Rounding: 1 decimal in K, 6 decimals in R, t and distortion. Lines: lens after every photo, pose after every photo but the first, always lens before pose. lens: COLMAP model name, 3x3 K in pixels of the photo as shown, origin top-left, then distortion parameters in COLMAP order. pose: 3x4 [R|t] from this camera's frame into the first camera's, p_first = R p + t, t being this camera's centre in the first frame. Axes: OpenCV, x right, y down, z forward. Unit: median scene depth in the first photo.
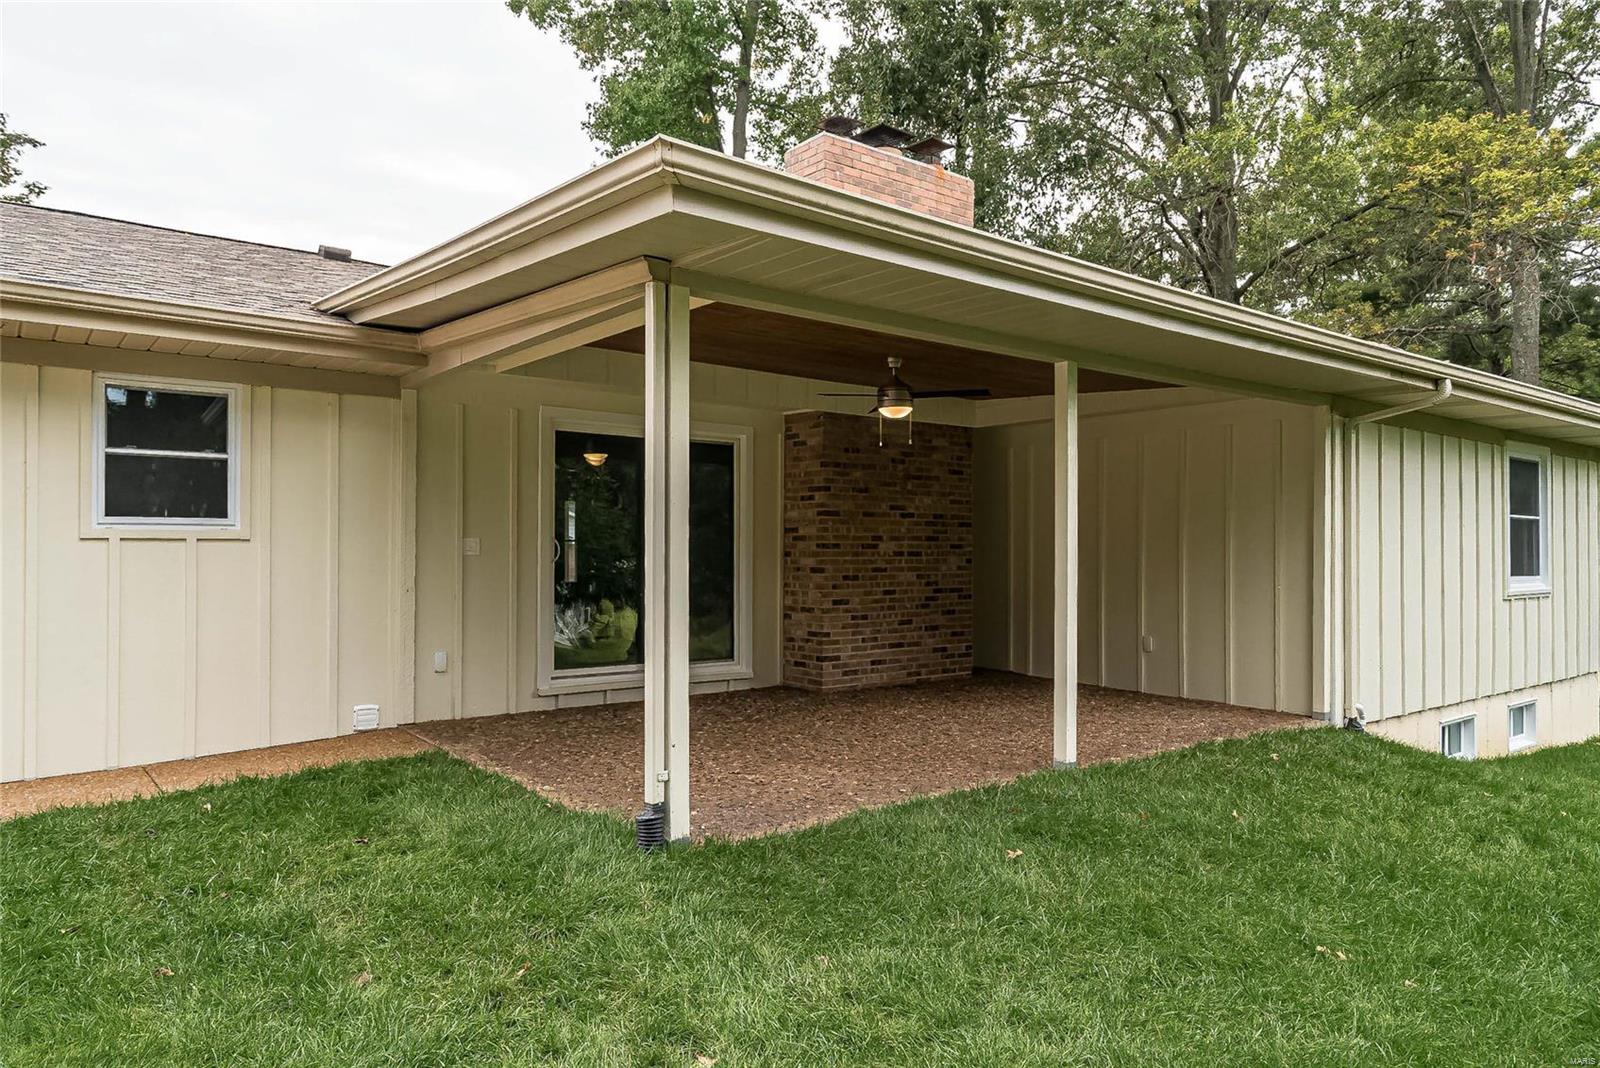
lens RADIAL K [[1041.9, 0, 798.6], [0, 1041.9, 540.6], [0, 0, 1]] dist [0.002444, 0.003244]
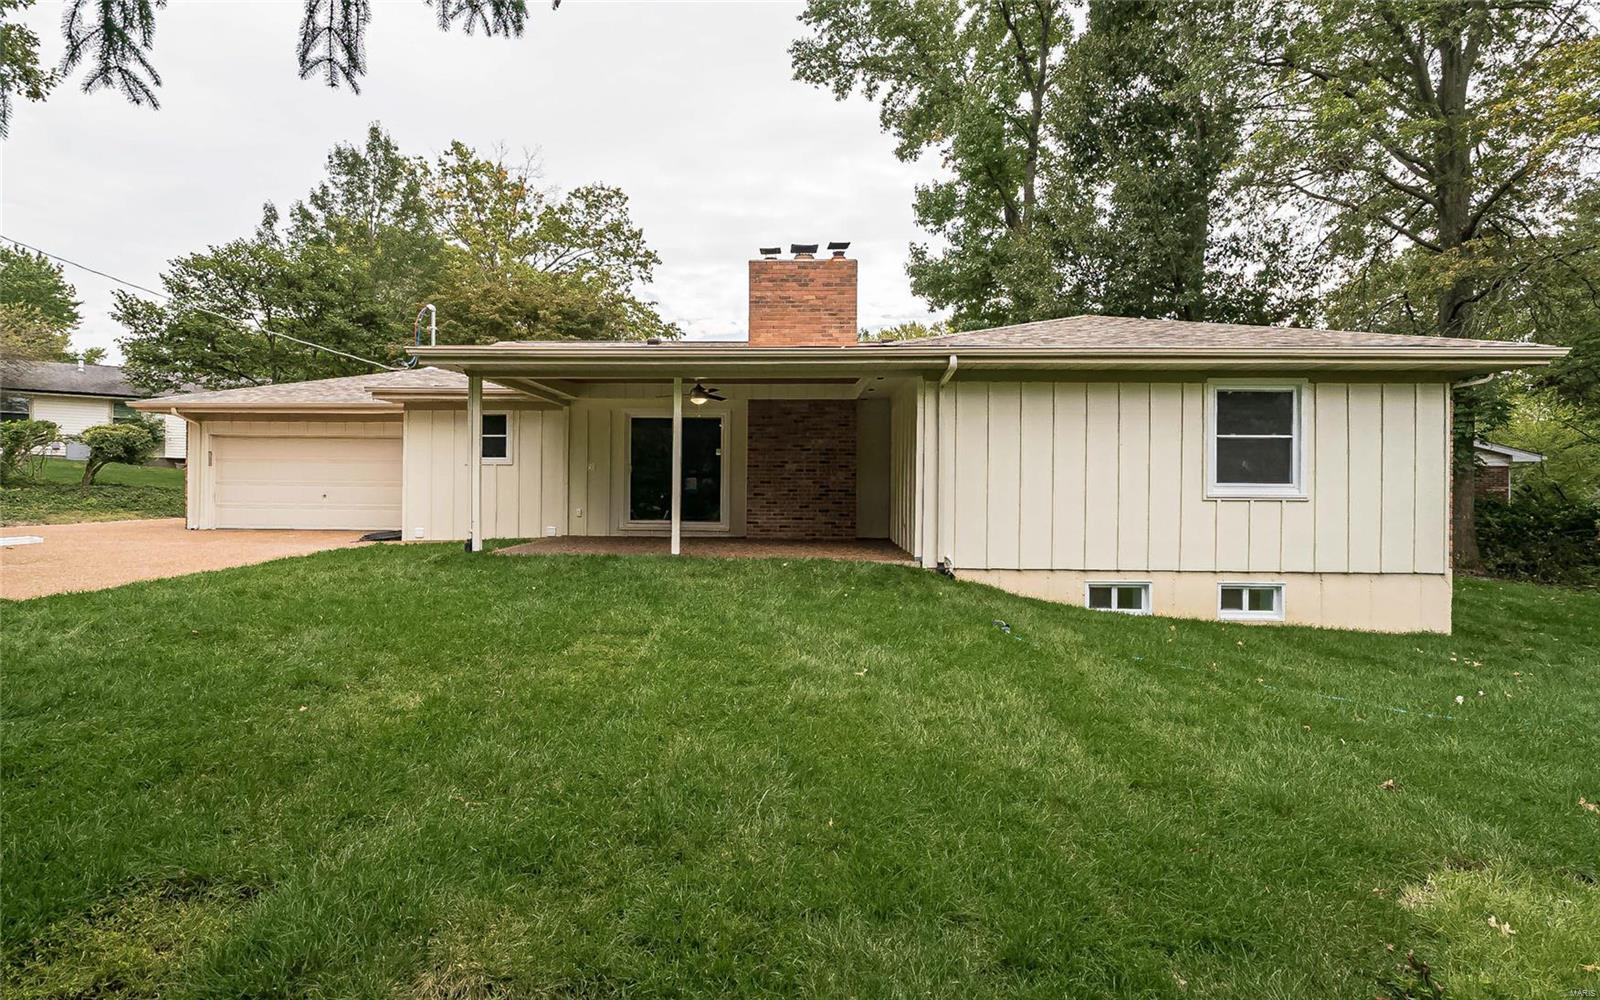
lens RADIAL K [[742.0, 0, 769.8], [0, 742.0, 493.0], [0, 0, 1]] dist [-0.017813, -0.000087]
pose [[0.765445, 0.004001, -0.643489, 0.963418], [0.001235, 0.999970, 0.007687, 0.045464], [0.643501, -0.006678, 0.765416, -0.068532]]
